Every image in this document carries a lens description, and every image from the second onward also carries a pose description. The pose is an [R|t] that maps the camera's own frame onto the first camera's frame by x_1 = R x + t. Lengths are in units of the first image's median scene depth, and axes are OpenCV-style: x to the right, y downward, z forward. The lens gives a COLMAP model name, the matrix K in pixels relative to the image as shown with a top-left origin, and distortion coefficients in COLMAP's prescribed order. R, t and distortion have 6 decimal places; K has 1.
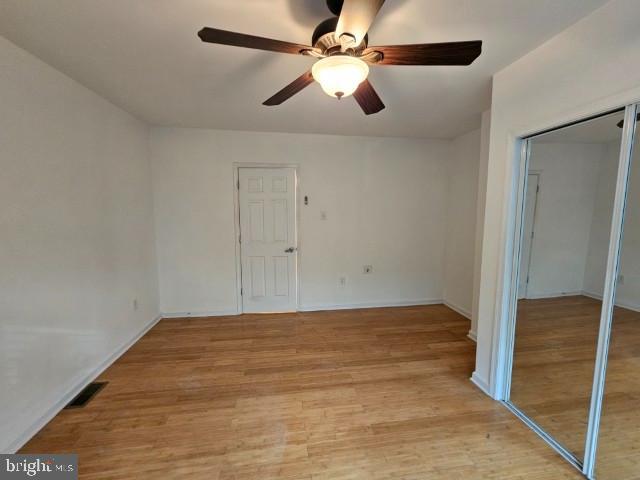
lens RADIAL K [[261.8, 0, 320.3], [0, 261.8, 233.6], [0, 0, 1]] dist [0.000073, 0.000221]
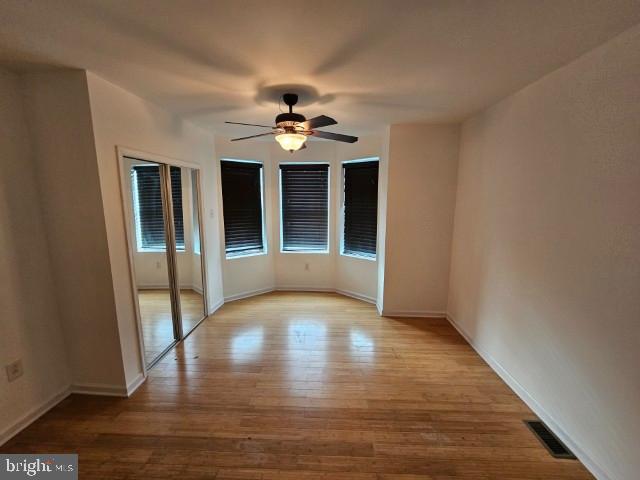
lens RADIAL K [[261.8, 0, 320.9], [0, 261.8, 238.6], [0, 0, 1]] dist [0.000073, 0.000221]
pose [[-0.982035, -0.031048, 0.186127, -0.300733], [0.020232, 0.963359, 0.267450, -0.259886], [-0.187611, 0.266411, -0.945425, 1.771282]]
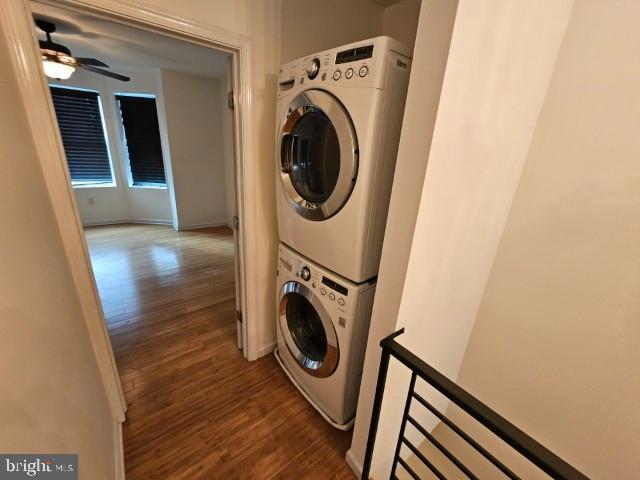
lens RADIAL K [[261.8, 0, 319.6], [0, 261.8, 238.5], [0, 0, 1]] dist [0.000073, 0.000221]
pose [[-0.866649, 0.107868, -0.487117, -0.340323], [-0.124946, 0.898311, 0.421219, -0.326385], [0.483019, 0.425912, -0.765043, 2.514411]]
